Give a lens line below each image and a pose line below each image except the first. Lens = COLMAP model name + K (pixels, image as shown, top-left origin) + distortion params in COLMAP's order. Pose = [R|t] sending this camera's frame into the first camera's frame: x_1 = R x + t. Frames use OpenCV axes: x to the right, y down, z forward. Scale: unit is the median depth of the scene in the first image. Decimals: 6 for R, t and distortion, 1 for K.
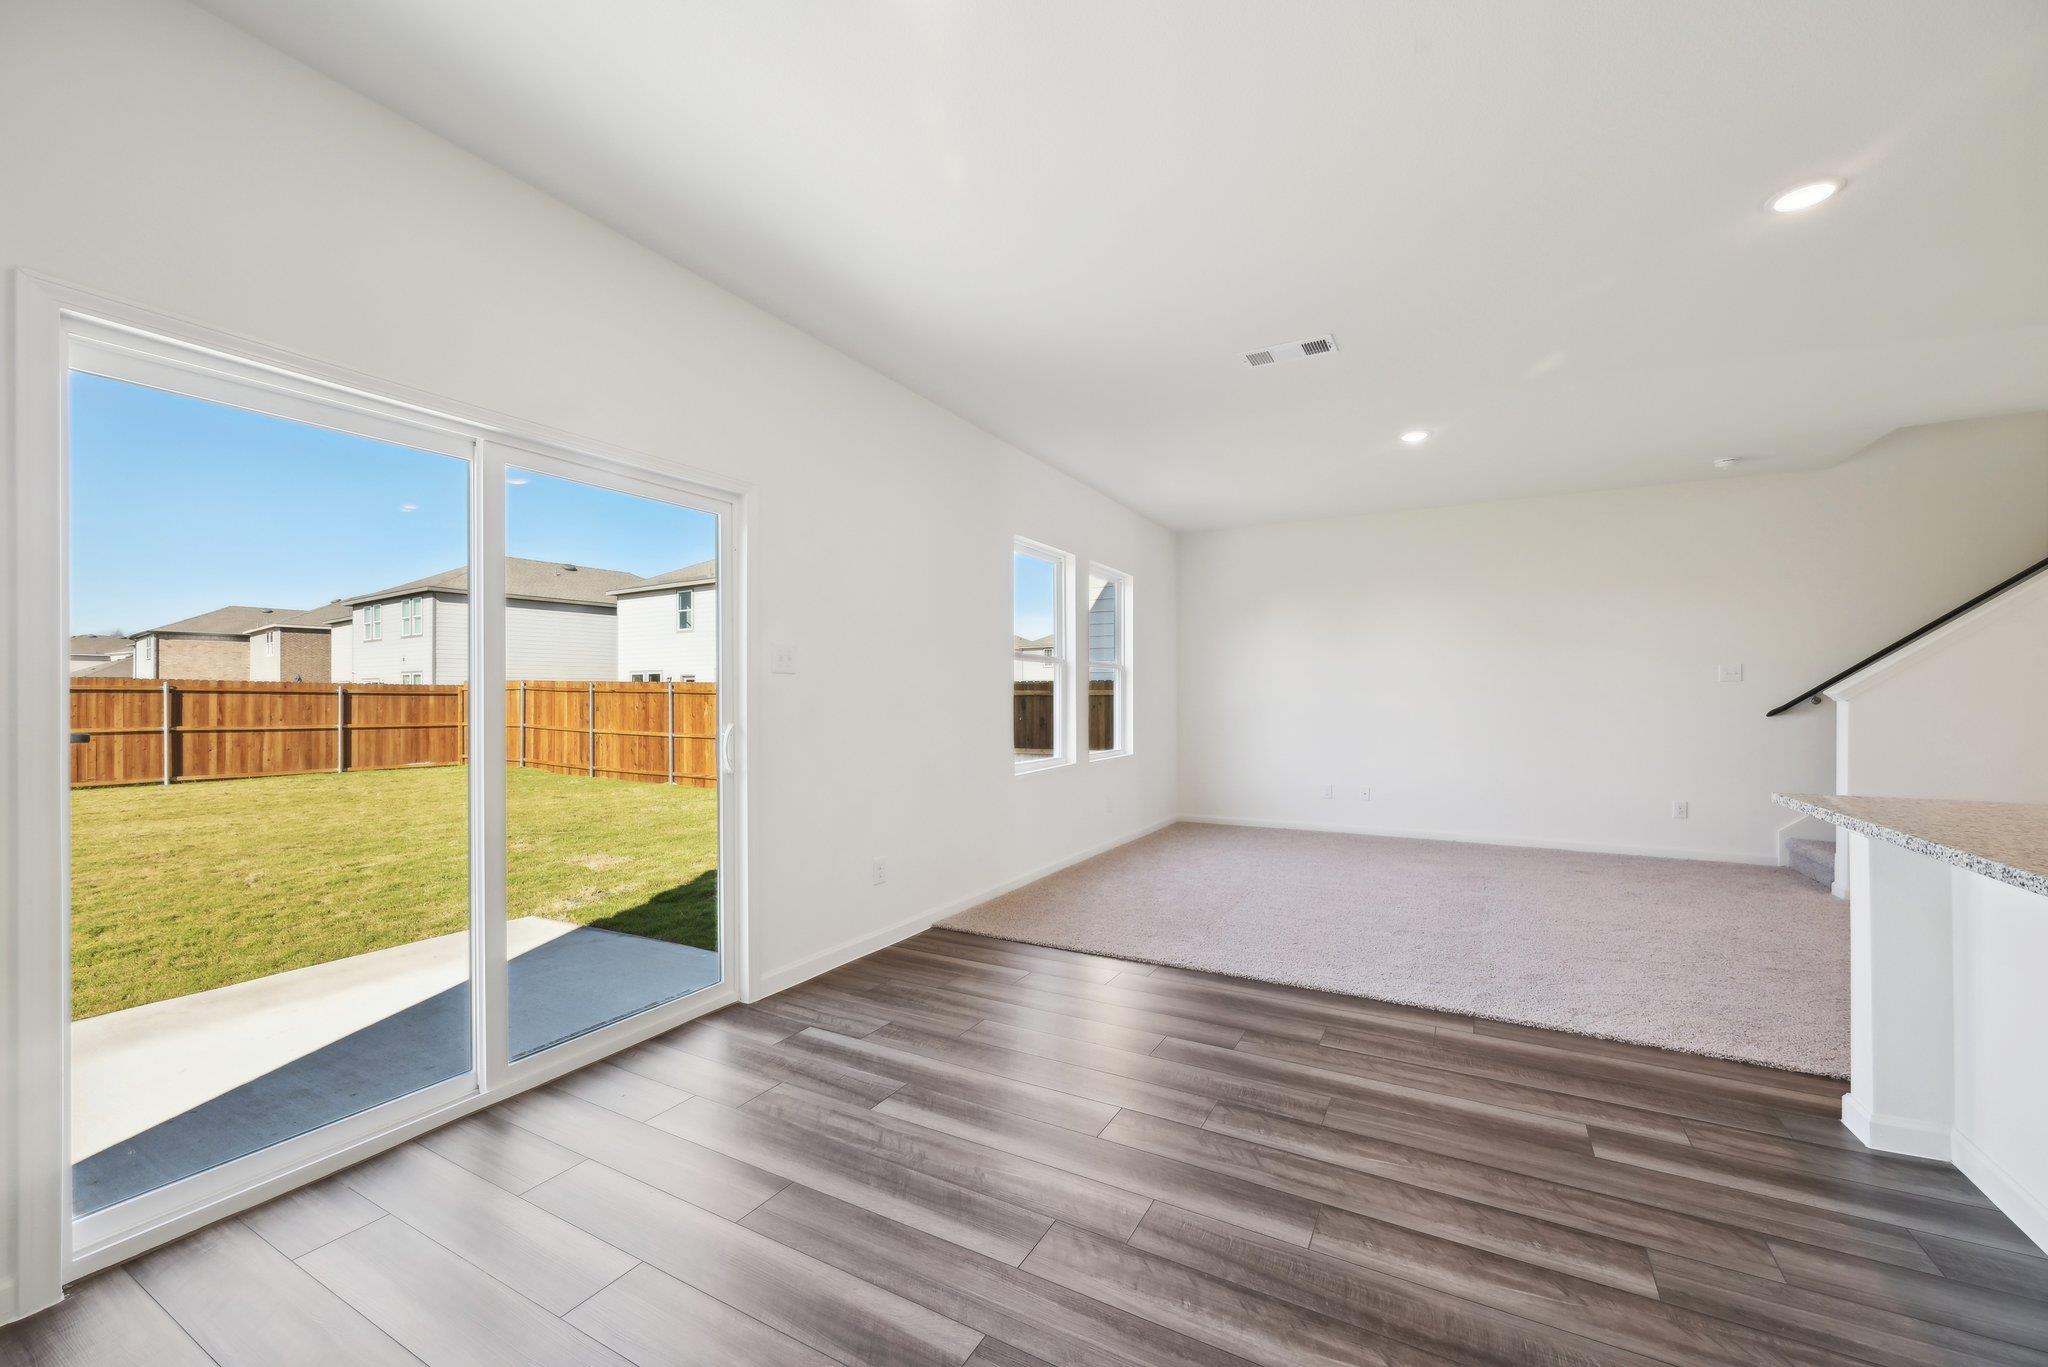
lens RADIAL K [[807.7, 0, 1028.8], [0, 807.7, 692.0], [0, 0, 1]] dist [0.002423, -0.000106]
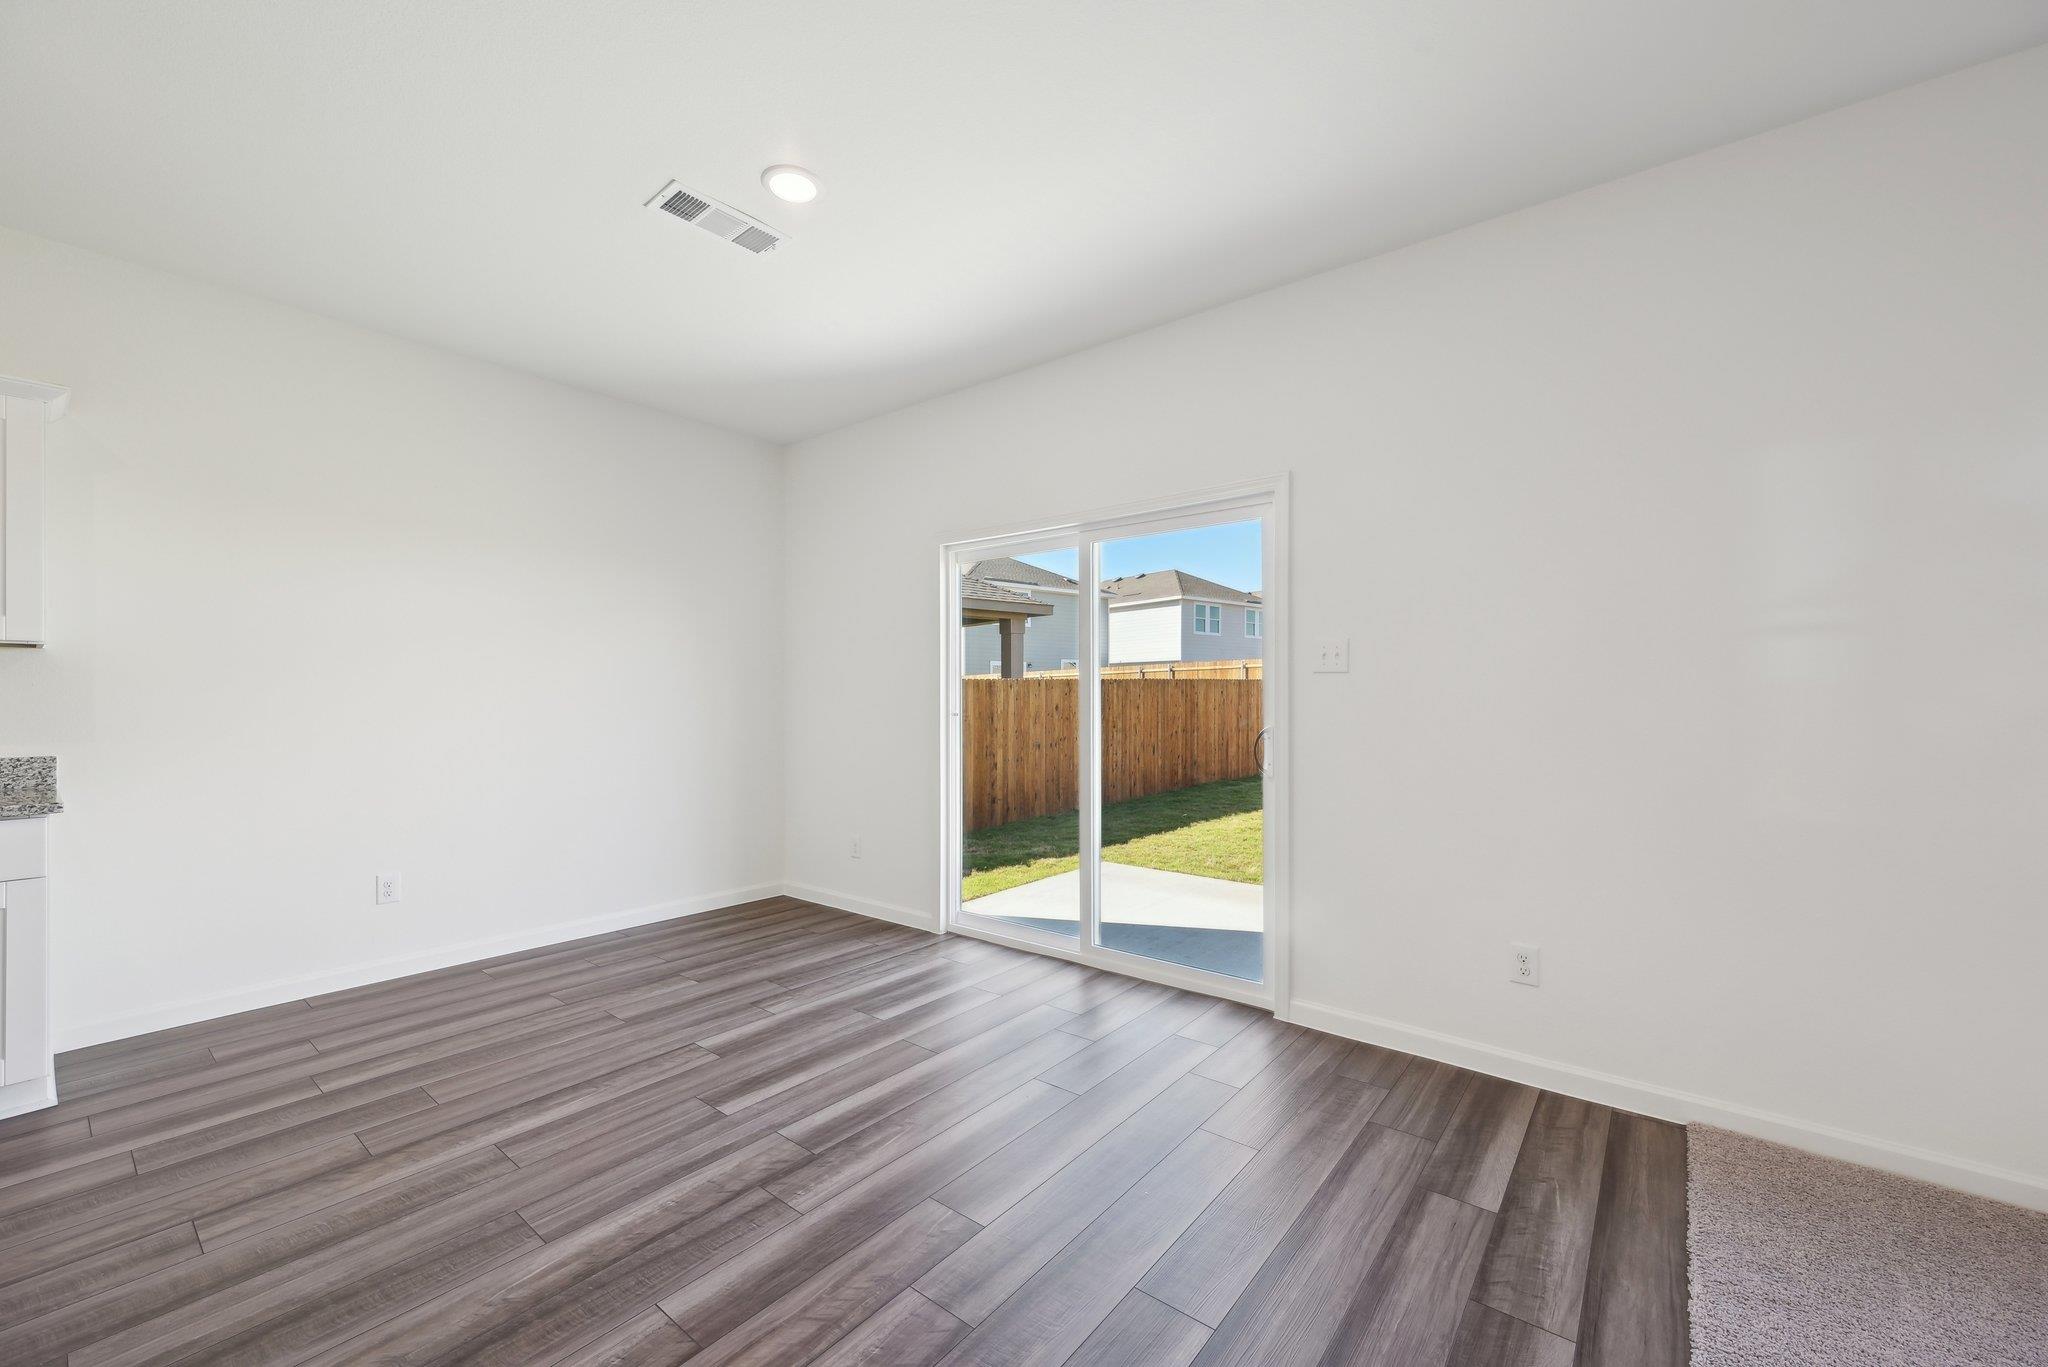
lens RADIAL K [[807.7, 0, 1020.9], [0, 807.7, 696.8], [0, 0, 1]] dist [0.002423, -0.000106]
pose [[-0.172587, 0.001068, -0.984994, 0.129663], [0.006920, 0.999976, -0.000128, 0.000191], [0.984970, -0.006838, -0.172590, 0.173000]]
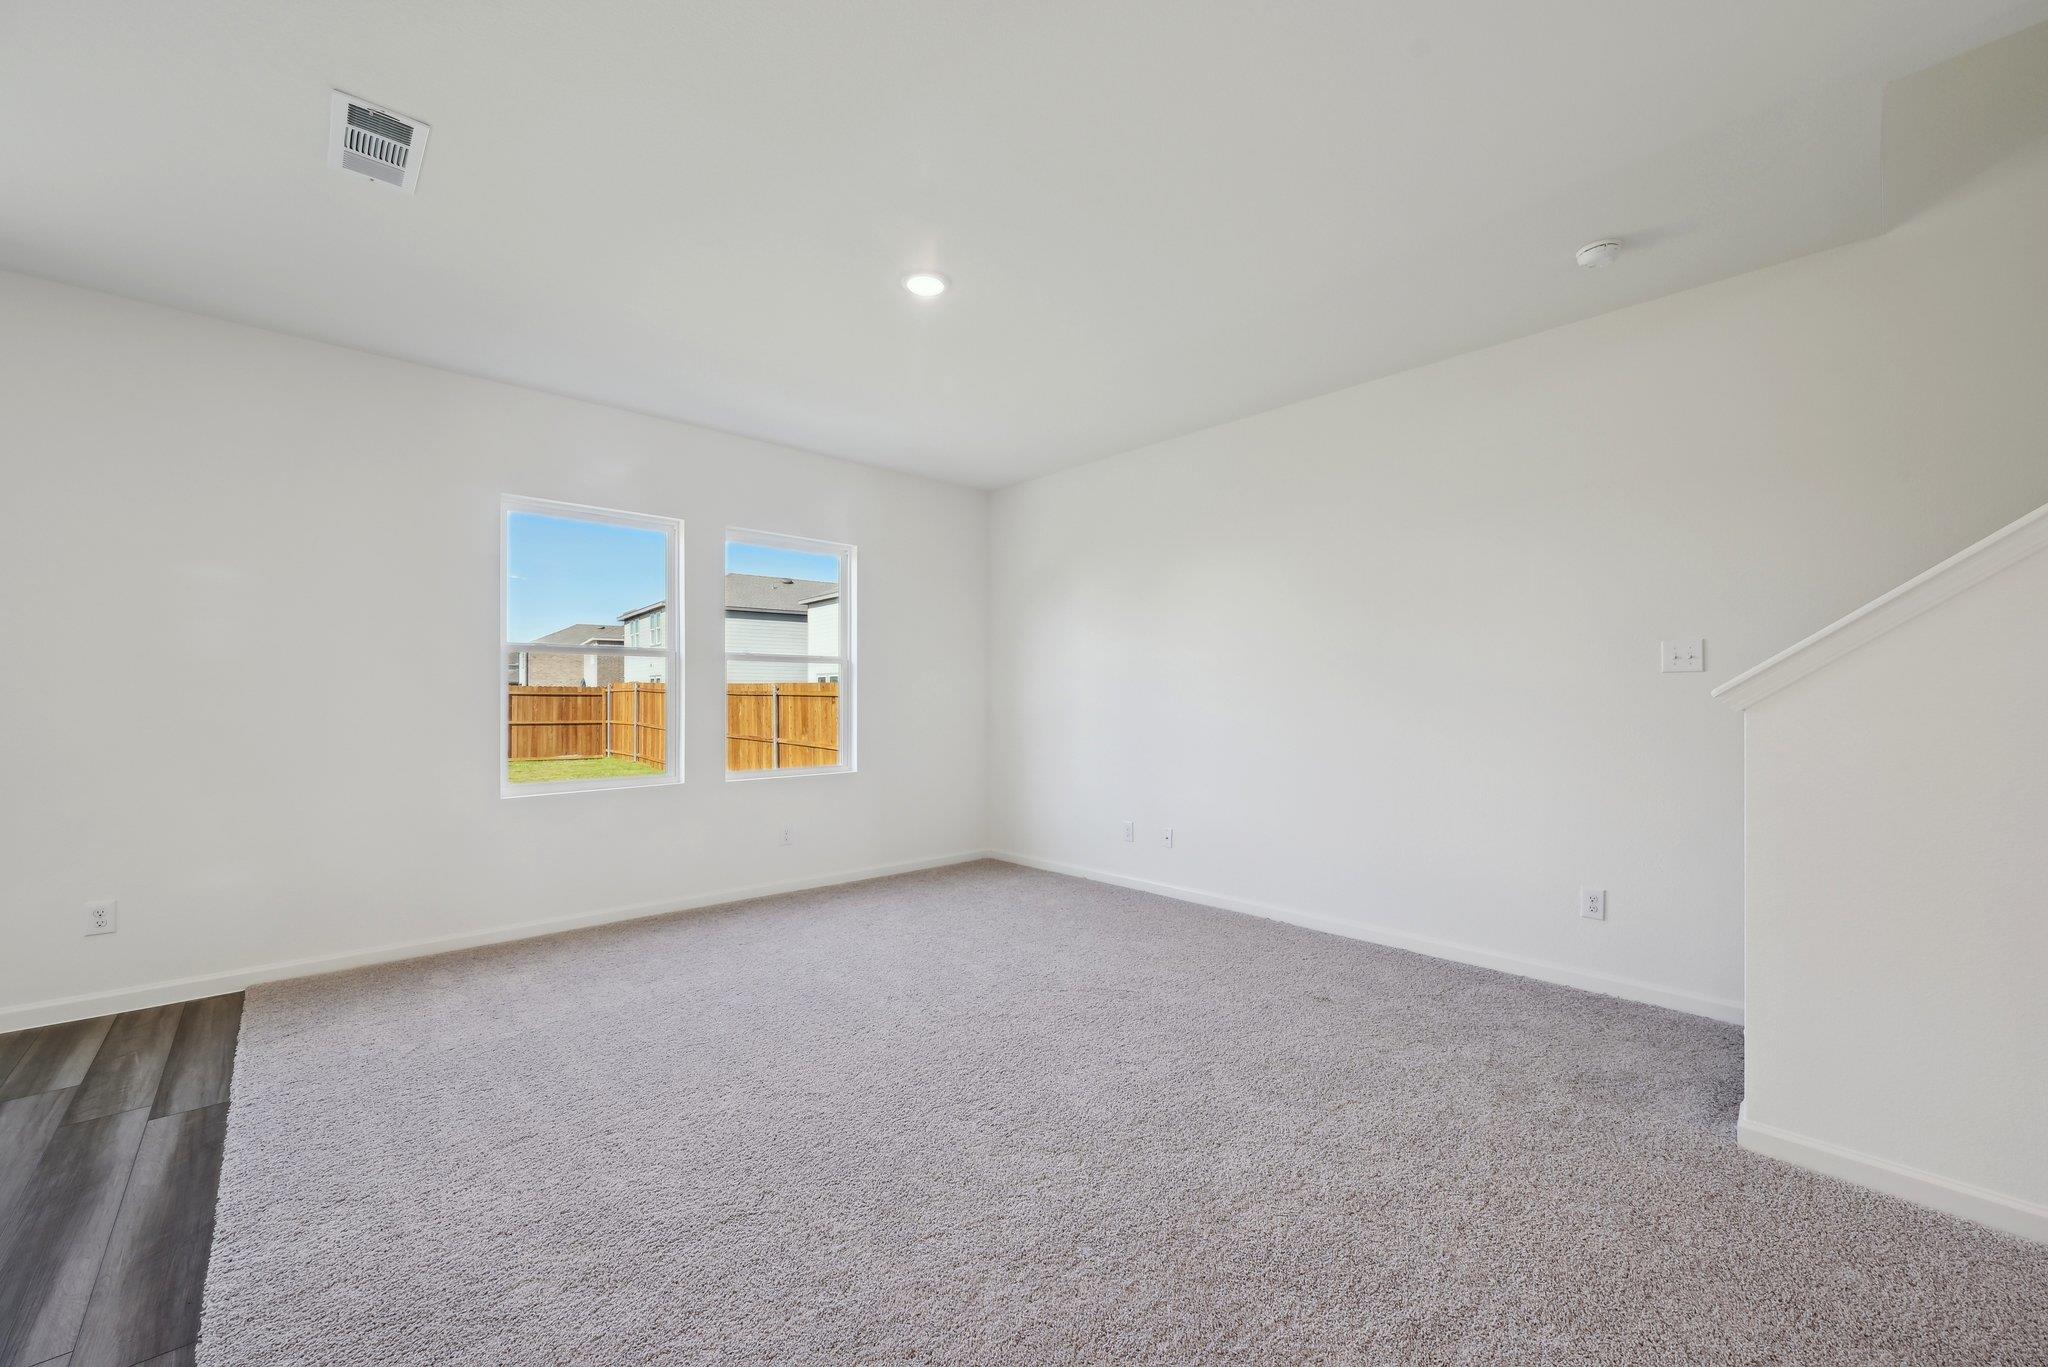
lens RADIAL K [[807.7, 0, 1030.7], [0, 807.7, 694.7], [0, 0, 1]] dist [0.002423, -0.000106]
pose [[0.950349, 0.000435, -0.311186, 0.225051], [0.000034, 0.999999, 0.001501, 0.000455], [0.311187, -0.001437, 0.950348, 0.128952]]
